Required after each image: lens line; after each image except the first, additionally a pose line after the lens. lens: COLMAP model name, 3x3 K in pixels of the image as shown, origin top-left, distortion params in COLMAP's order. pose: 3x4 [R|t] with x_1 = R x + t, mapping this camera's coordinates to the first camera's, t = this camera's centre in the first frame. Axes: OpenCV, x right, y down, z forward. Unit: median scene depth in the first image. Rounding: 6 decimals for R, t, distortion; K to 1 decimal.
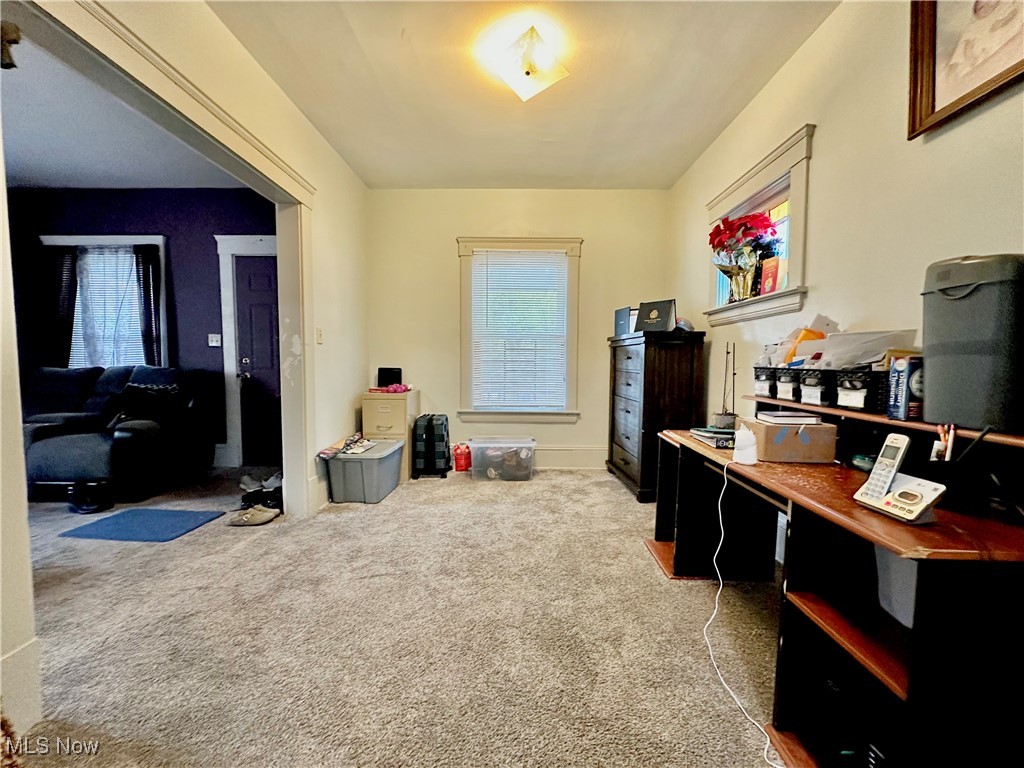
lens RADIAL K [[411.8, 0, 512.0], [0, 411.8, 384.0], [0, 0, 1]] dist [-0.000999, -0.000153]
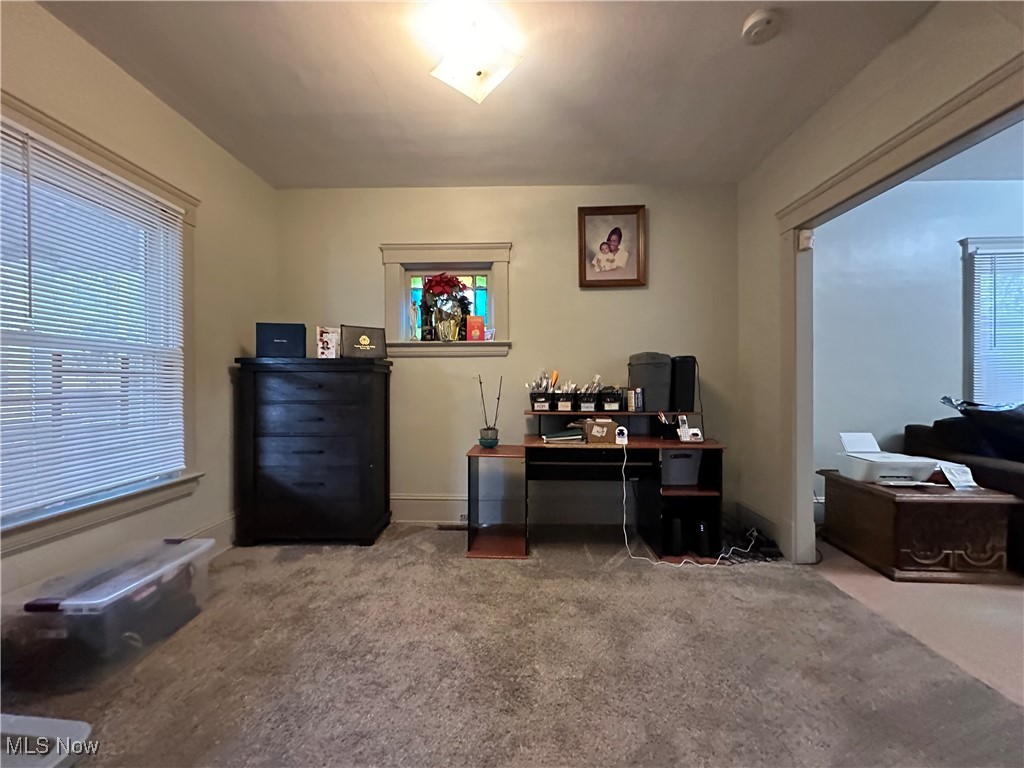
lens RADIAL K [[411.8, 0, 512.0], [0, 411.8, 384.0], [0, 0, 1]] dist [-0.000999, -0.000153]
pose [[0.018061, -0.013750, 0.999742, -0.599129], [0.058911, 0.998183, 0.012665, -0.063065], [-0.998100, 0.058667, 0.018838, 0.661956]]
